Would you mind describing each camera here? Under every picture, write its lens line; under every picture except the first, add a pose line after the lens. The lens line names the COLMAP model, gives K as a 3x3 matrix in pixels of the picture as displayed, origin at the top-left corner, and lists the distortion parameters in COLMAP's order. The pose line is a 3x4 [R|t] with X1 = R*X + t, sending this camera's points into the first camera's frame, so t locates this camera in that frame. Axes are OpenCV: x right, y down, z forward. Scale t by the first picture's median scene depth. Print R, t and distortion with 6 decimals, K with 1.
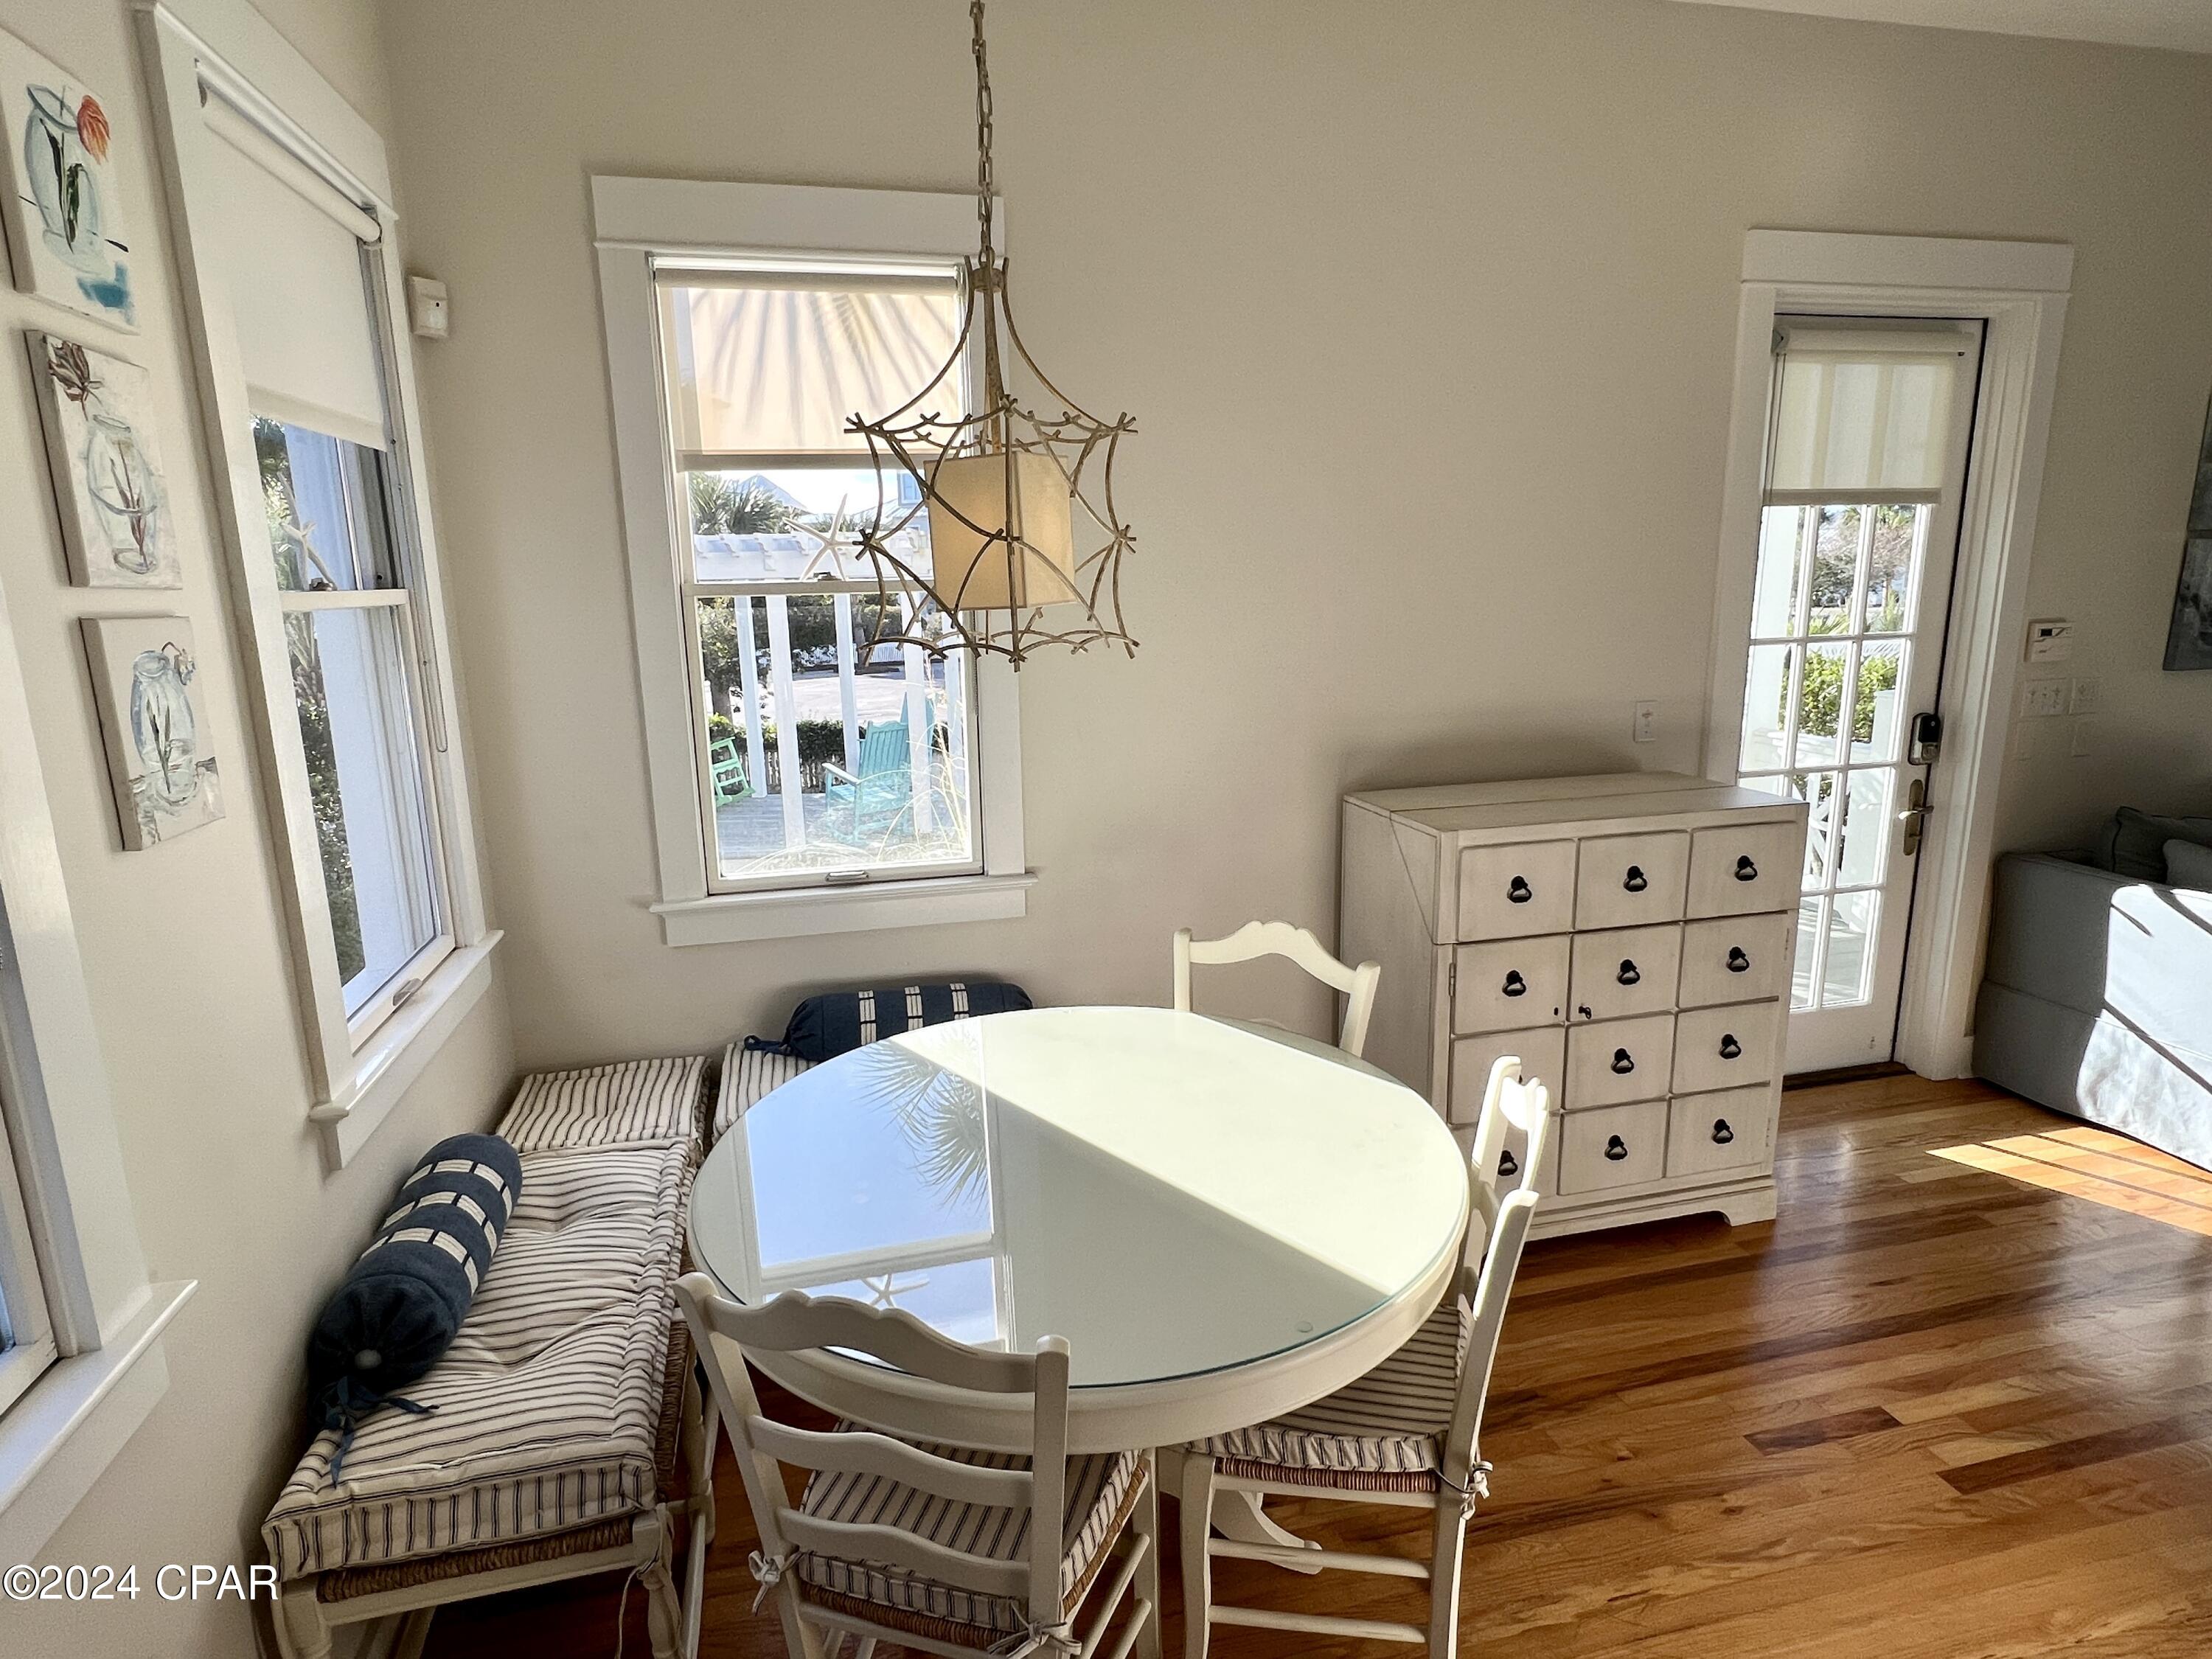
lens RADIAL K [[1185.2, 0, 1102.9], [0, 1185.2, 806.2], [0, 0, 1]] dist [-0.000194, 0.000573]
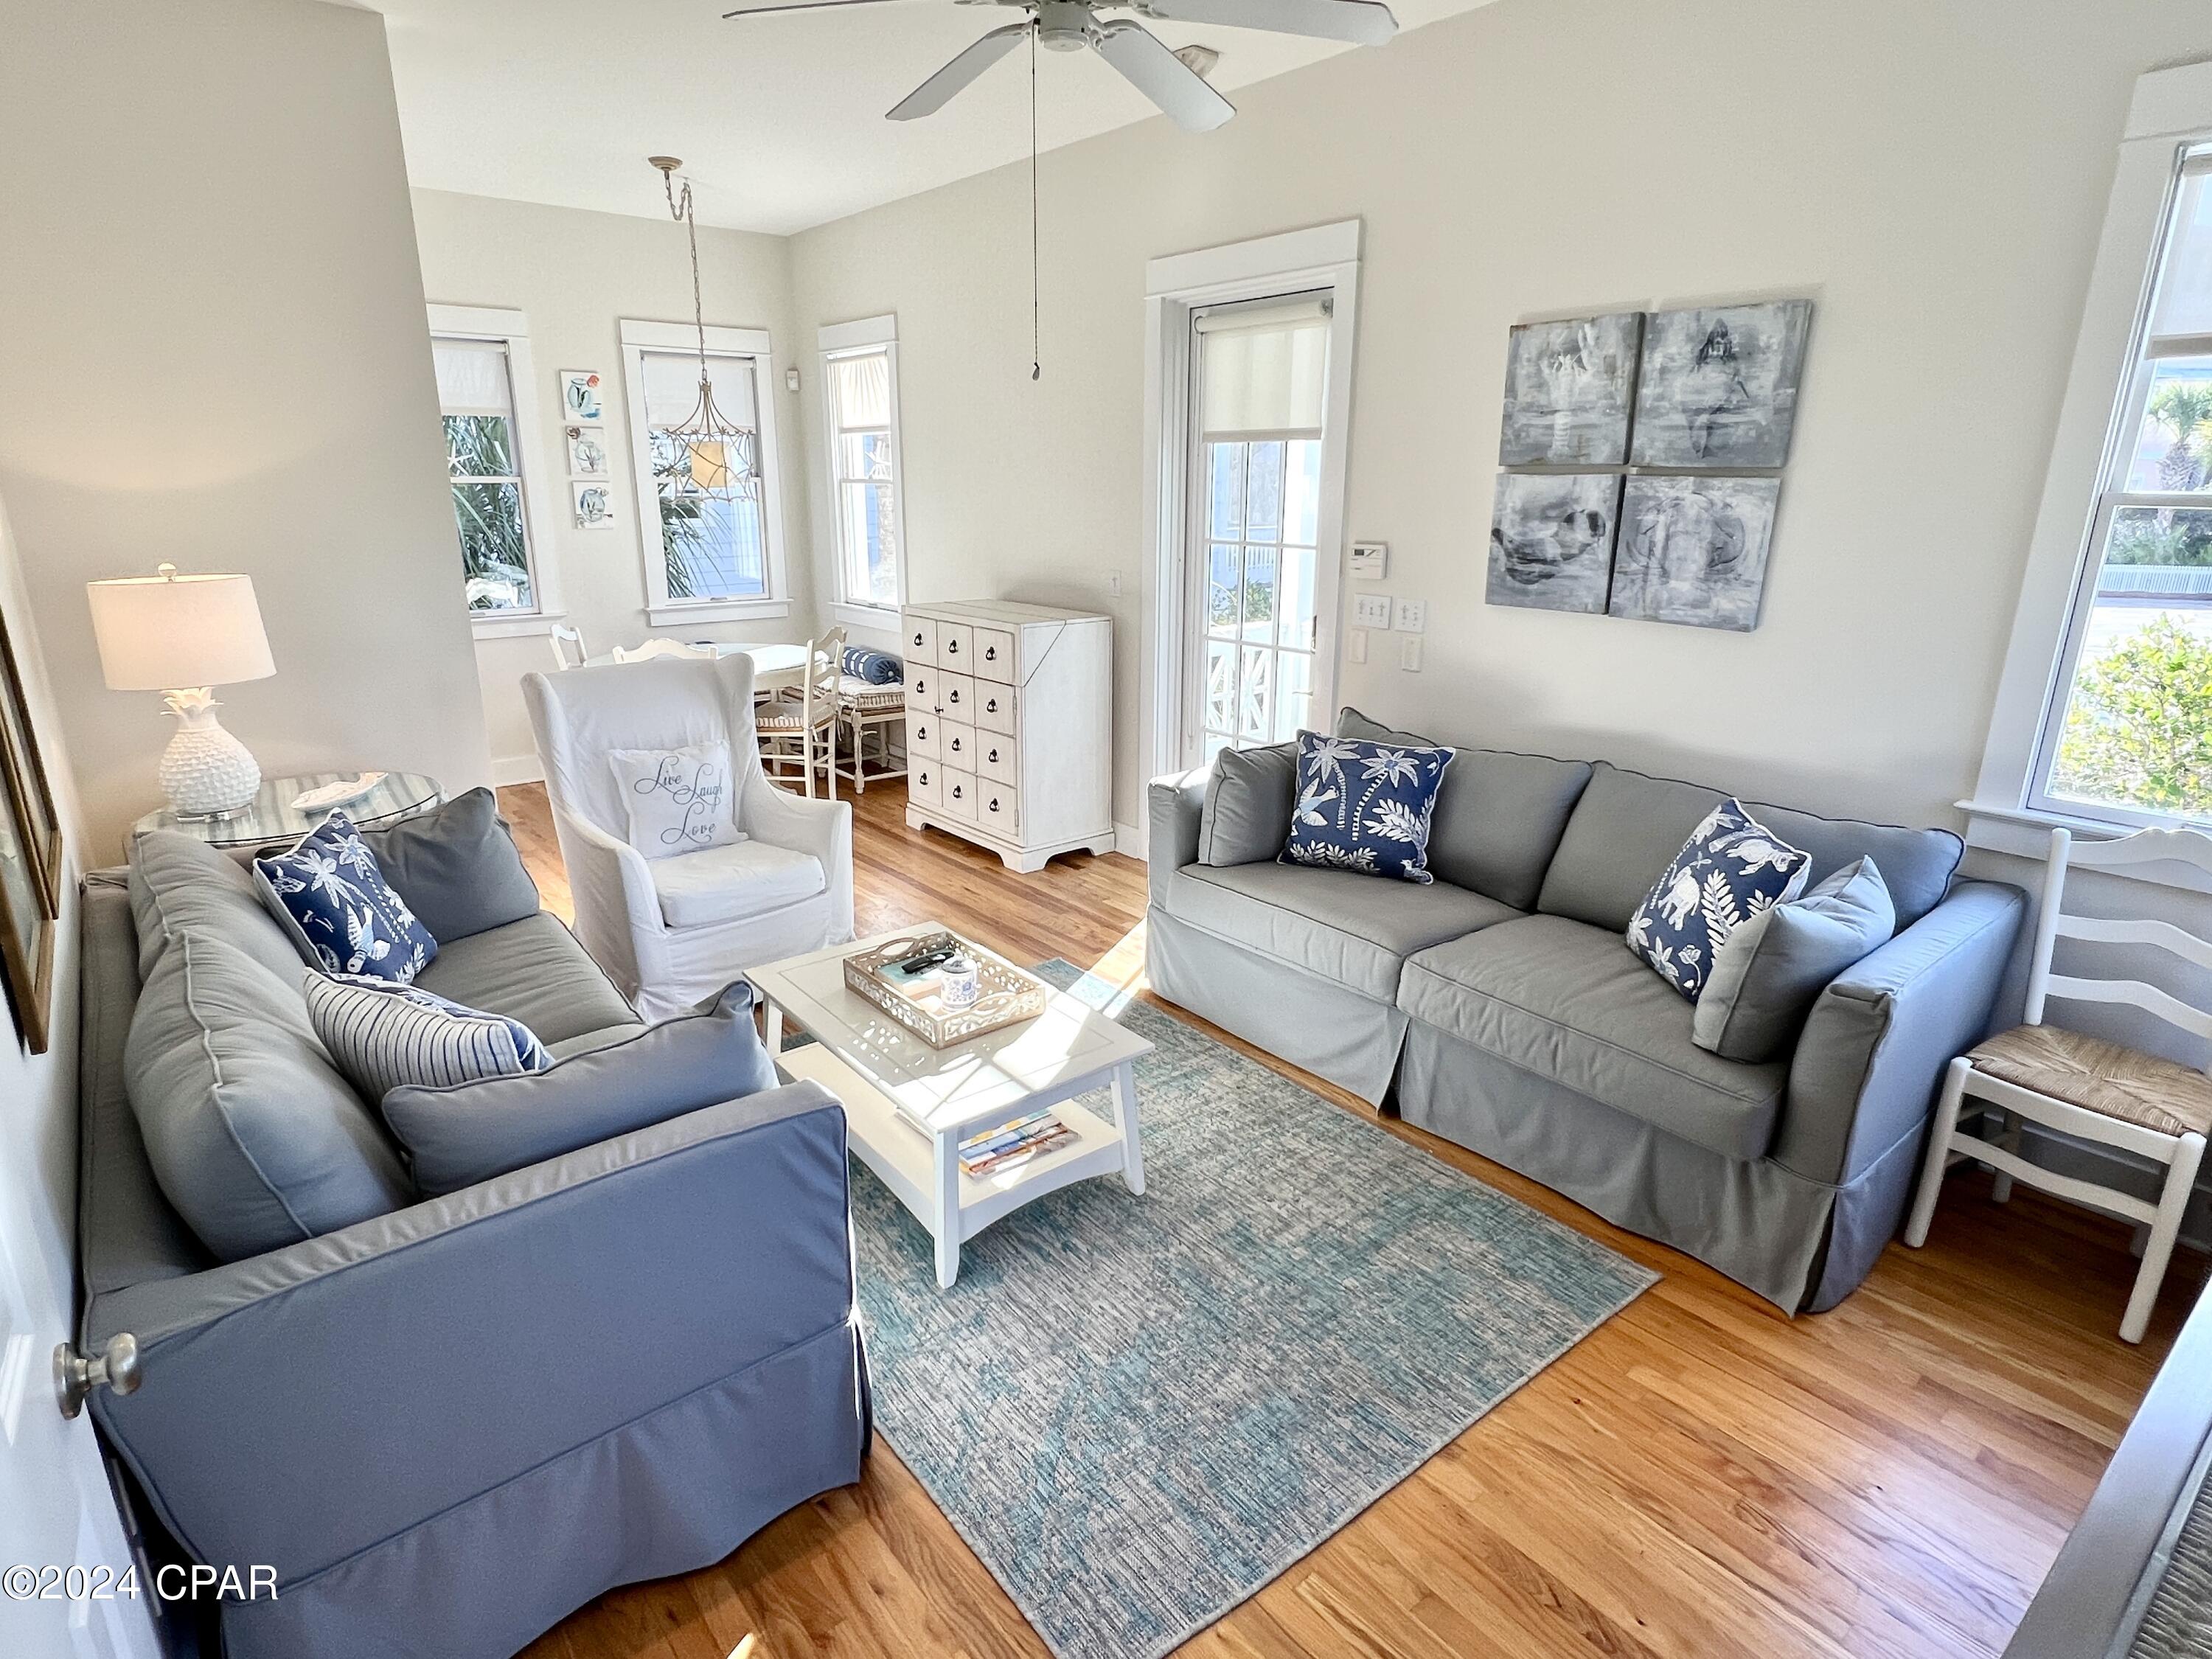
lens RADIAL K [[1185.2, 0, 1094.6], [0, 1185.2, 833.9], [0, 0, 1]] dist [-0.000194, 0.000573]
pose [[0.424130, 0.282399, -0.860444, 2.159110], [-0.189684, 0.956762, 0.220512, -0.109079], [0.885513, 0.069687, 0.459358, 0.313272]]
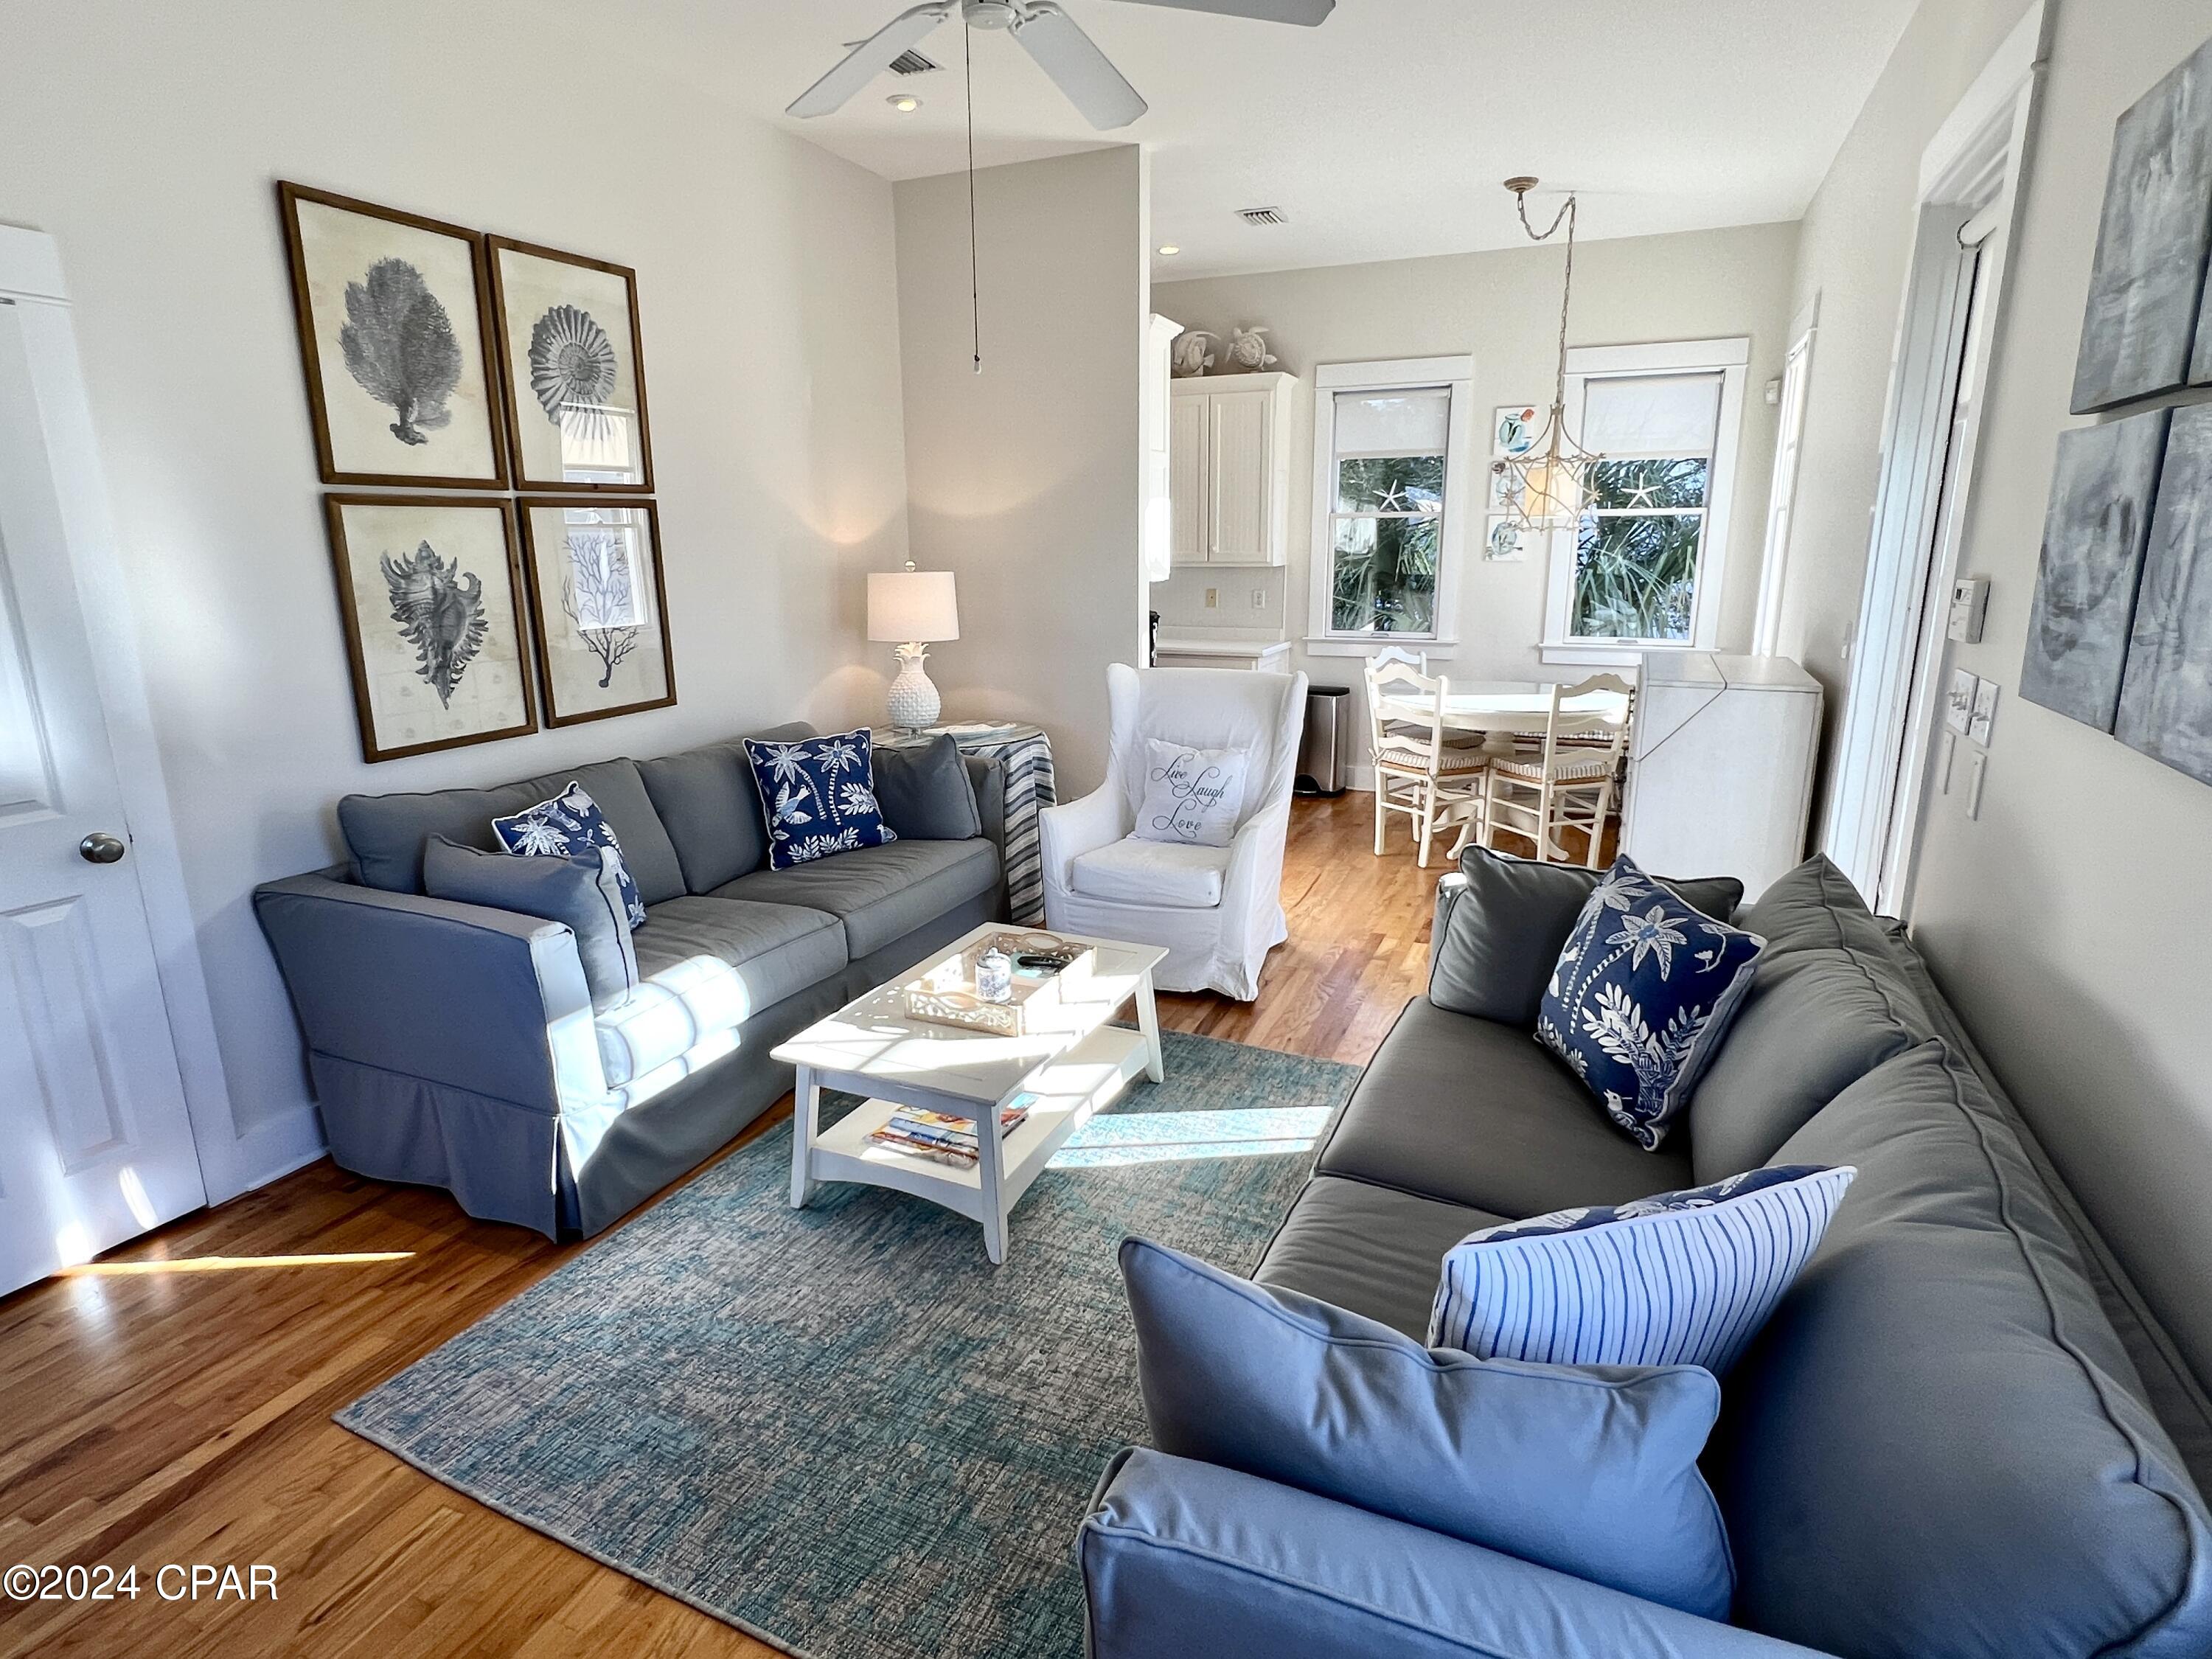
lens RADIAL K [[1185.2, 0, 1093.4], [0, 1185.2, 834.5], [0, 0, 1]] dist [-0.000194, 0.000573]
pose [[-0.620835, 0.215072, -0.753862, 1.959177], [-0.136970, 0.917080, 0.374438, -0.251497], [0.771883, 0.335721, -0.539897, 1.275763]]
